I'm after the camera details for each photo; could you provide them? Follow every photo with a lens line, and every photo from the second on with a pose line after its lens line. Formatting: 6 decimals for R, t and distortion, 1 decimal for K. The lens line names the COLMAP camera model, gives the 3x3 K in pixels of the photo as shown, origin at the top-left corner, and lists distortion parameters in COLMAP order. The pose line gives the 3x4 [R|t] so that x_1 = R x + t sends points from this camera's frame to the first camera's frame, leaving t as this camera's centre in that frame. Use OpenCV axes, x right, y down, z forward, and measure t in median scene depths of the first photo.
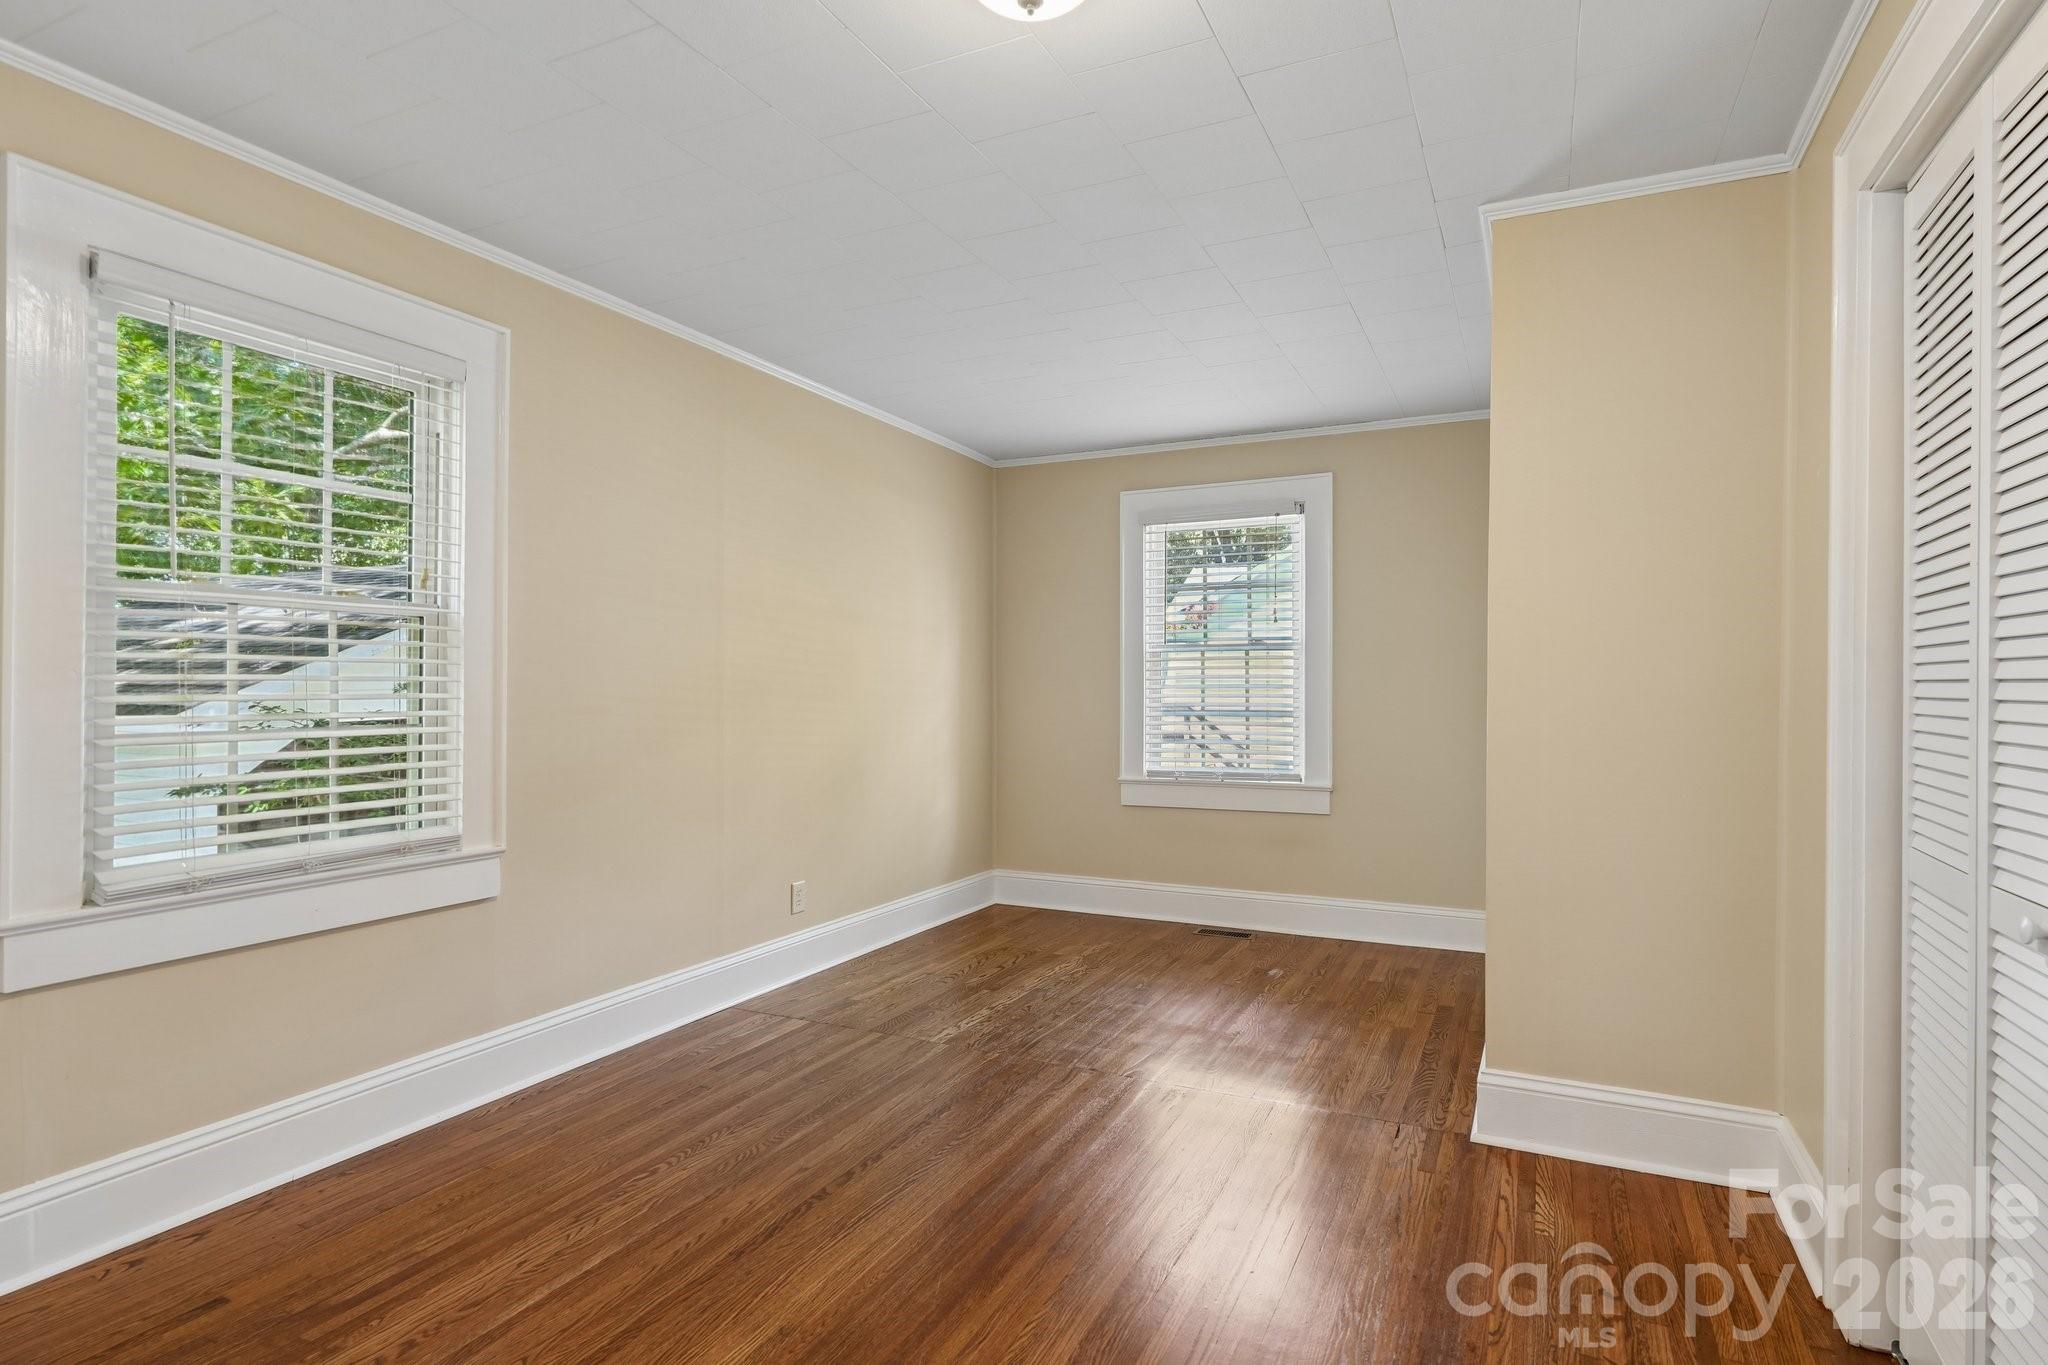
lens RADIAL K [[1005.7, 0, 1025.5], [0, 1005.7, 684.9], [0, 0, 1]] dist [0.001089, -0.000258]
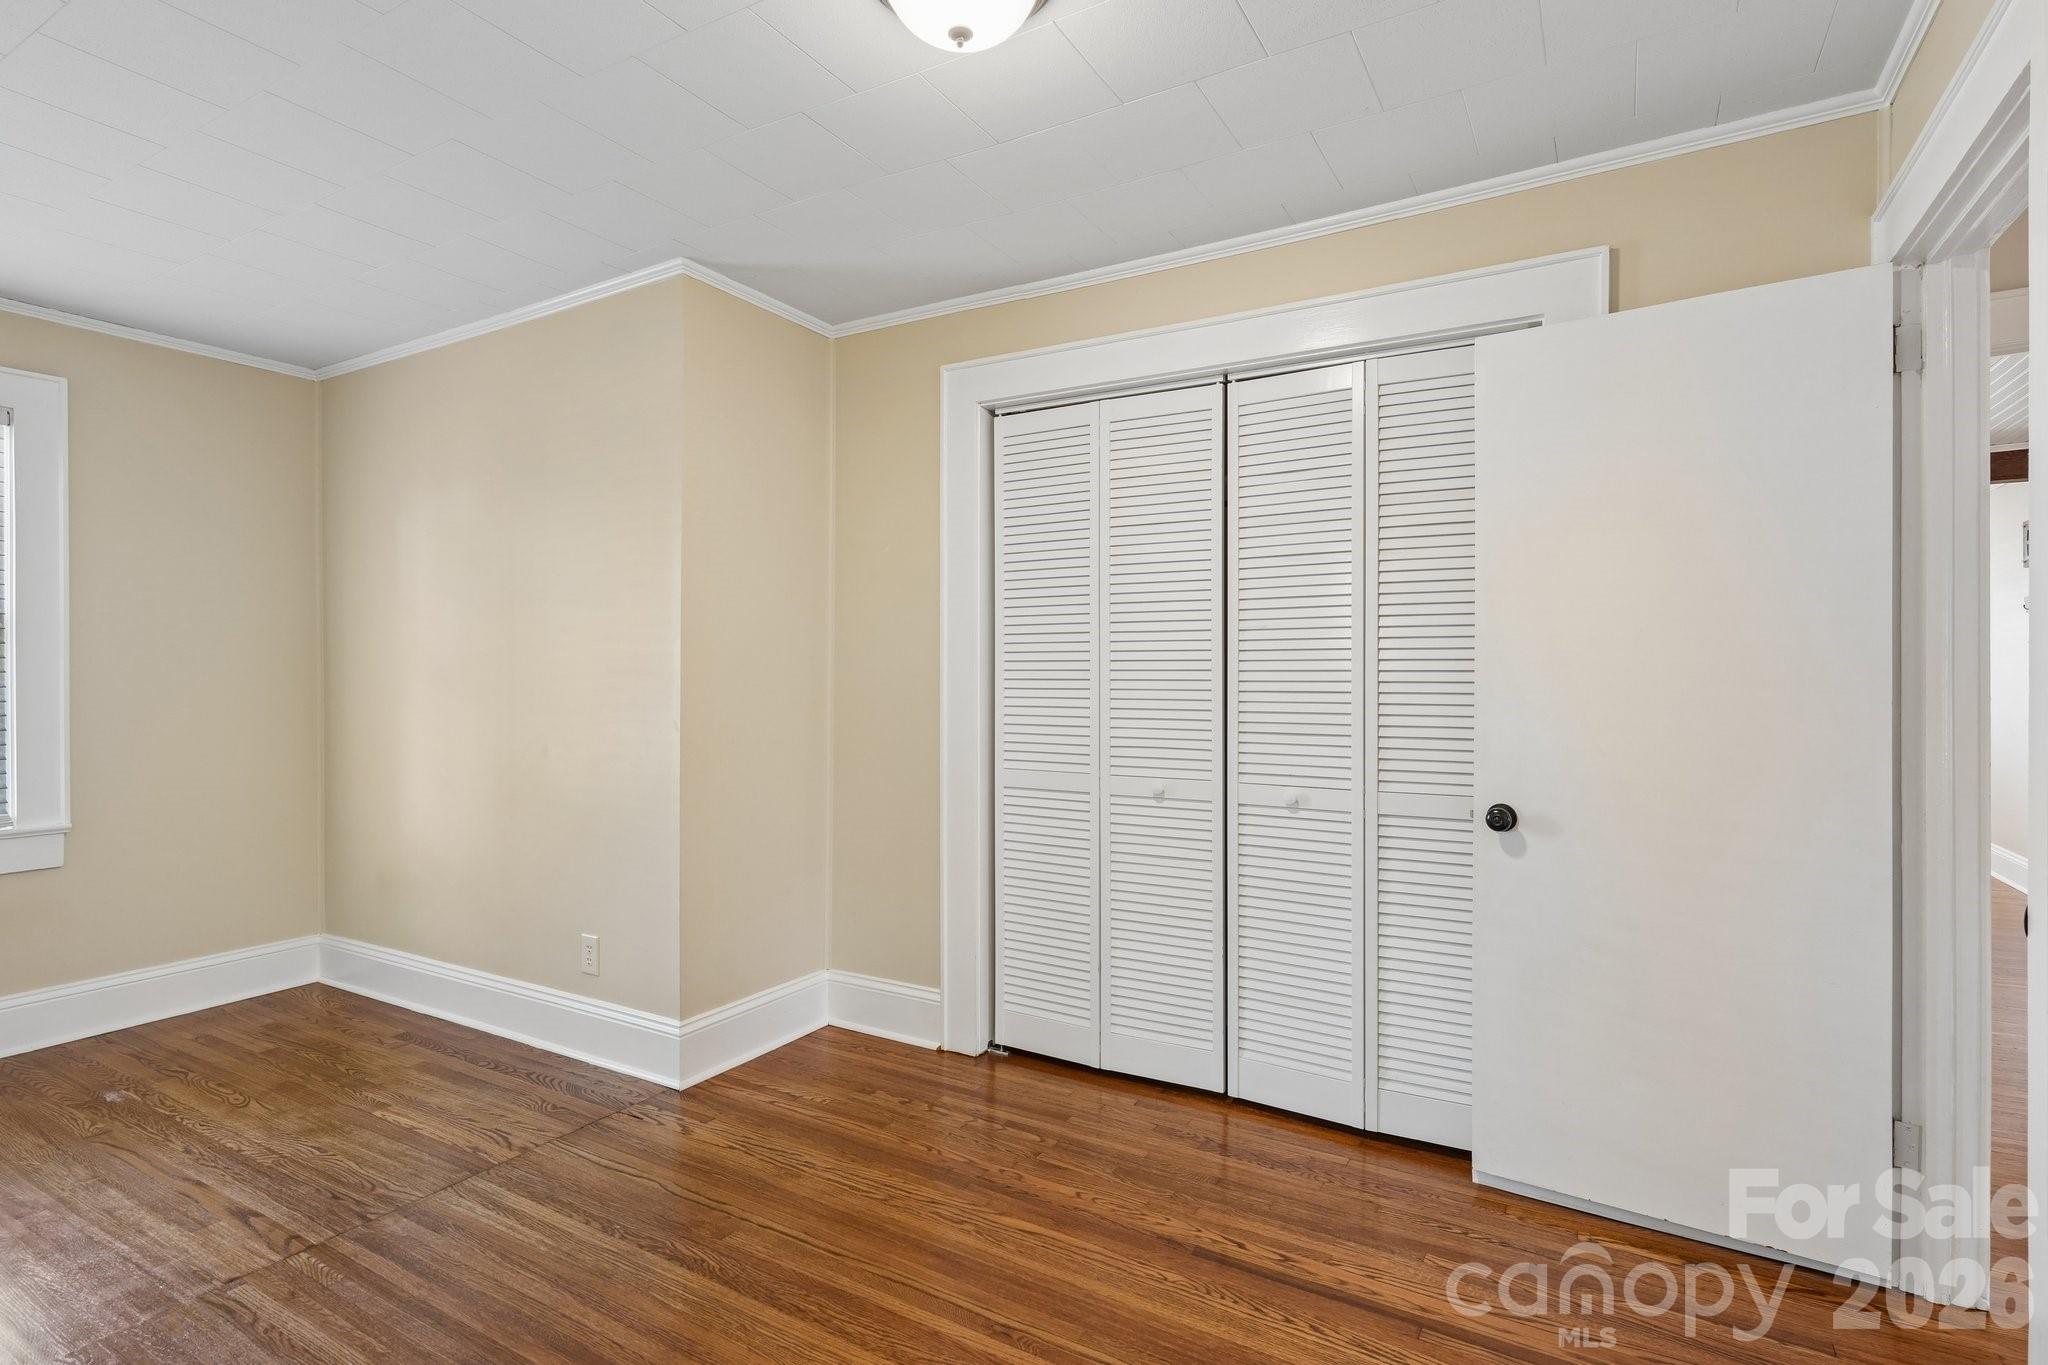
lens RADIAL K [[1005.7, 0, 1025.5], [0, 1005.7, 684.9], [0, 0, 1]] dist [0.001089, -0.000258]
pose [[0.075108, -0.007057, 0.997150, -0.401169], [-0.006854, 0.999948, 0.007593, -0.008469], [-0.997152, -0.007404, 0.075056, 0.325772]]
